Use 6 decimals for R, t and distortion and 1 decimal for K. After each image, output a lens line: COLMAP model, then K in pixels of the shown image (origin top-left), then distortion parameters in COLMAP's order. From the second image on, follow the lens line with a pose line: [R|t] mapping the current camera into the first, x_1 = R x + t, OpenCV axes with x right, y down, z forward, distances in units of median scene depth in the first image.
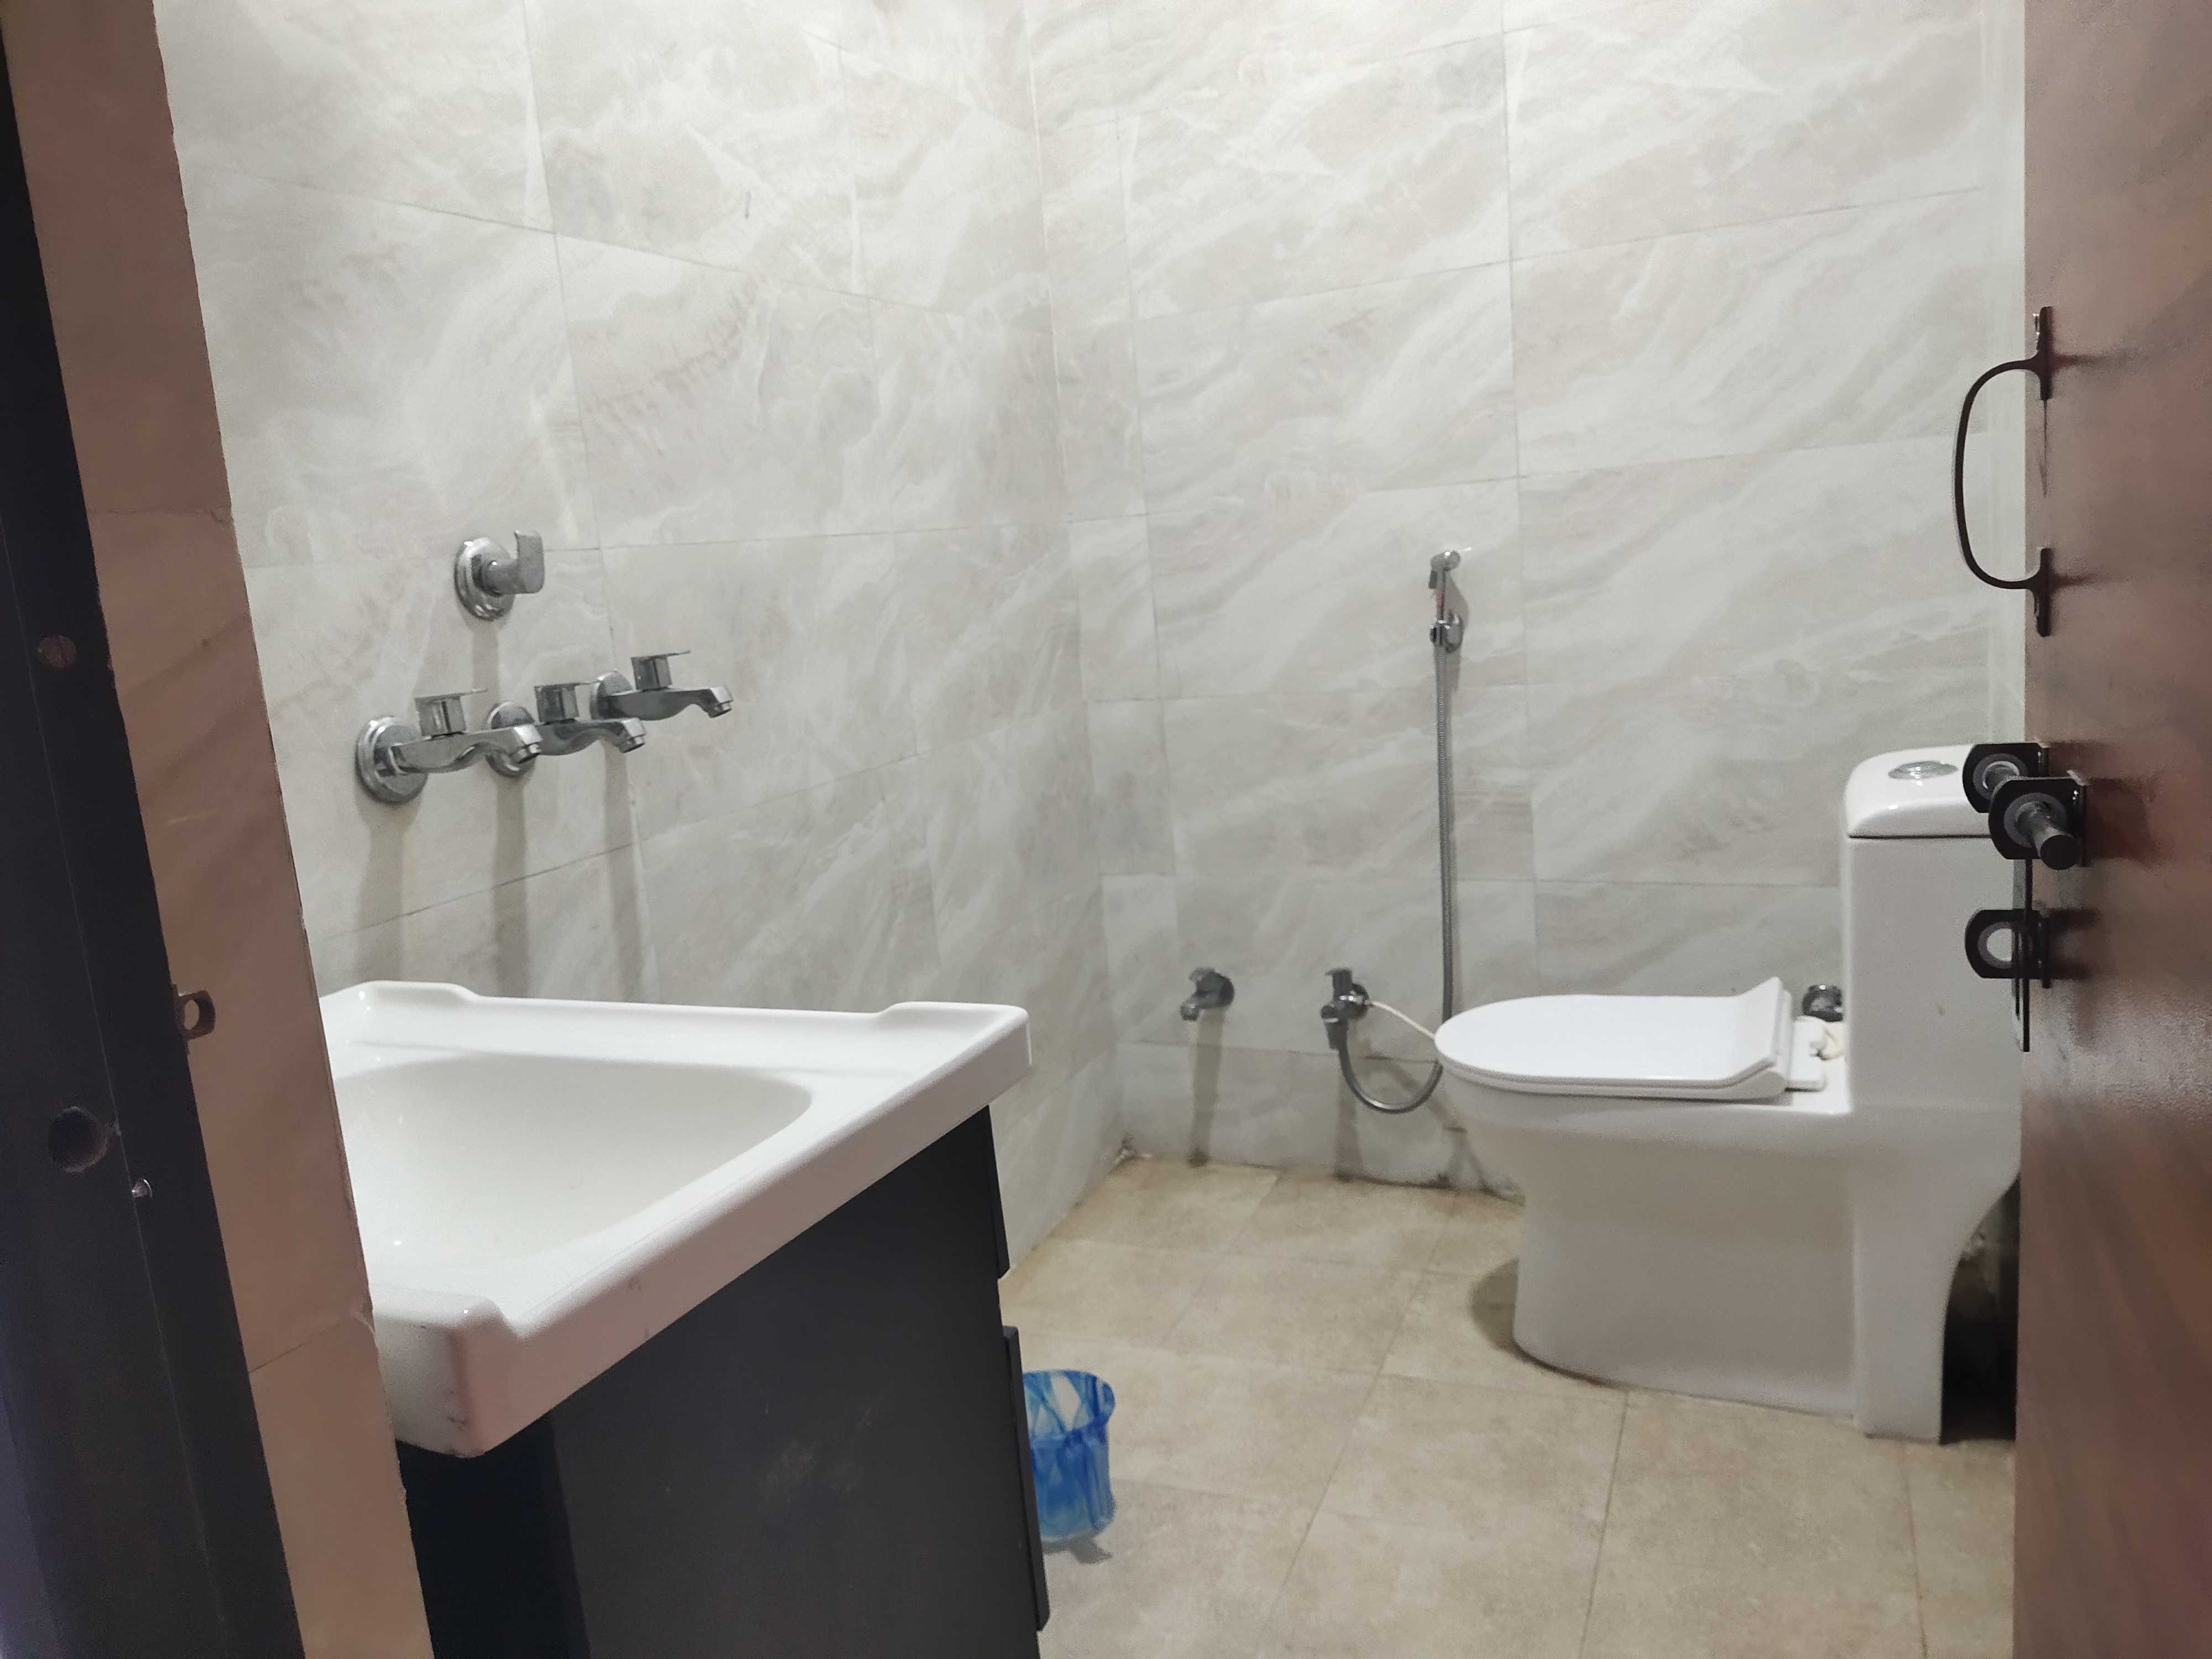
lens RADIAL K [[1664.0, 0, 1110.7], [0, 1664.0, 793.4], [0, 0, 1]] dist [0.081345, -0.153060]
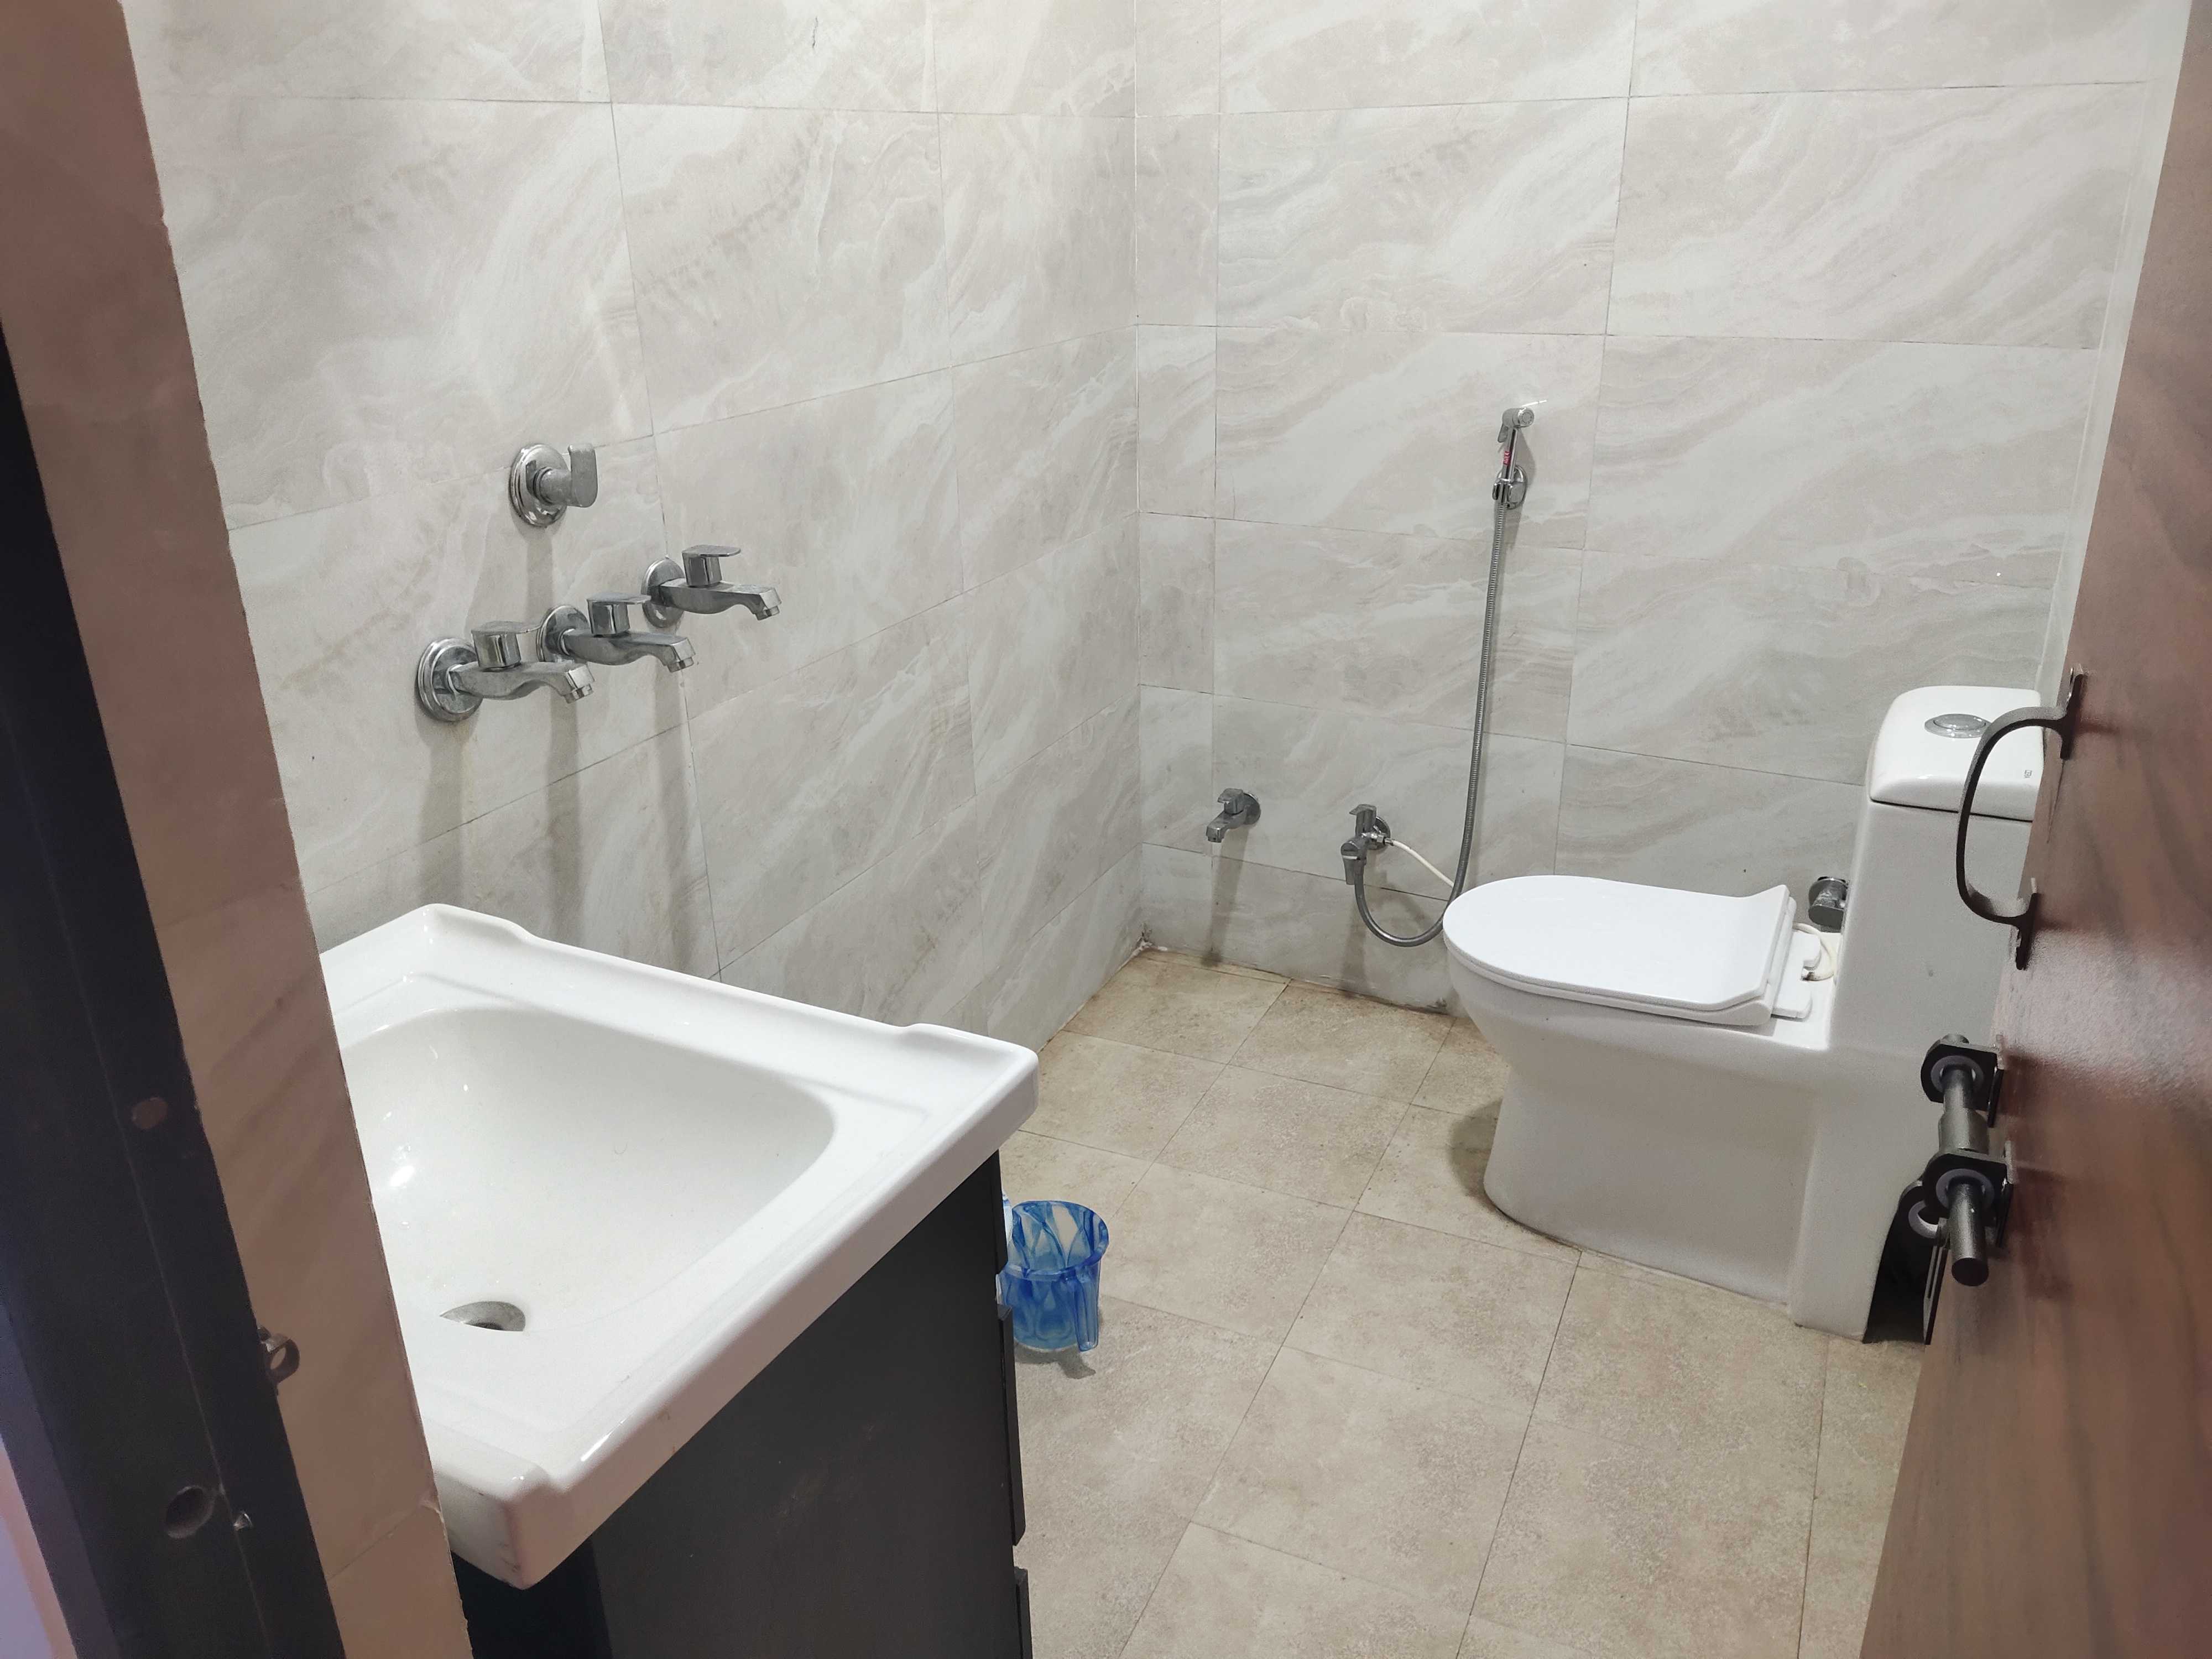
lens RADIAL K [[1664.0, 0, 1110.7], [0, 1664.0, 793.4], [0, 0, 1]] dist [0.081345, -0.153060]
pose [[0.996537, 0.080689, -0.020085, 0.002235], [-0.074380, 0.973007, 0.218462, -0.141068], [0.037171, -0.216211, 0.975639, -0.004918]]
